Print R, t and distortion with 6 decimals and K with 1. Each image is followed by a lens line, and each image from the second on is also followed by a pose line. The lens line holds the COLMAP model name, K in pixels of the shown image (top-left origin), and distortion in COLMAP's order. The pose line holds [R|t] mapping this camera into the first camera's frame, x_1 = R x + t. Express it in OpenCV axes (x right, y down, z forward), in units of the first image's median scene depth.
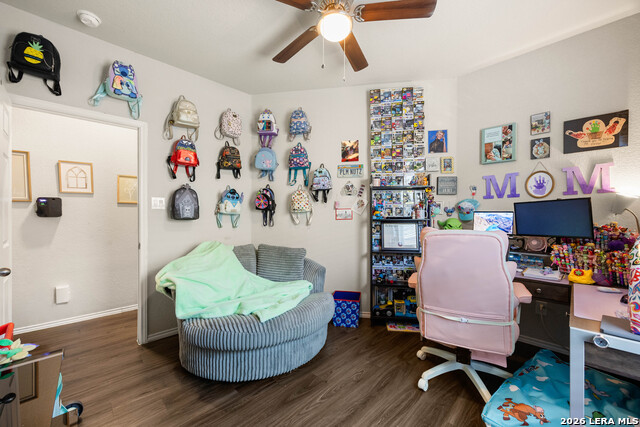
lens RADIAL K [[246.4, 0, 319.4], [0, 246.4, 212.7], [0, 0, 1]] dist [-0.001680, -0.000318]
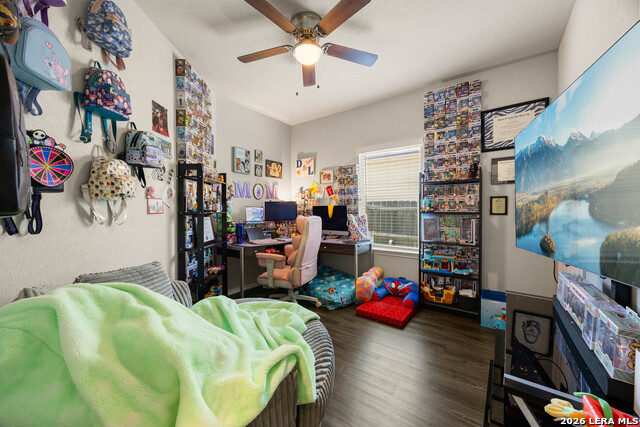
lens RADIAL K [[246.4, 0, 319.4], [0, 246.4, 212.7], [0, 0, 1]] dist [-0.001680, -0.000318]
pose [[-0.155037, -0.001860, 0.987907, -0.821304], [-0.002887, 0.999995, 0.001430, 0.027964], [-0.987904, -0.002630, -0.155042, 0.796893]]
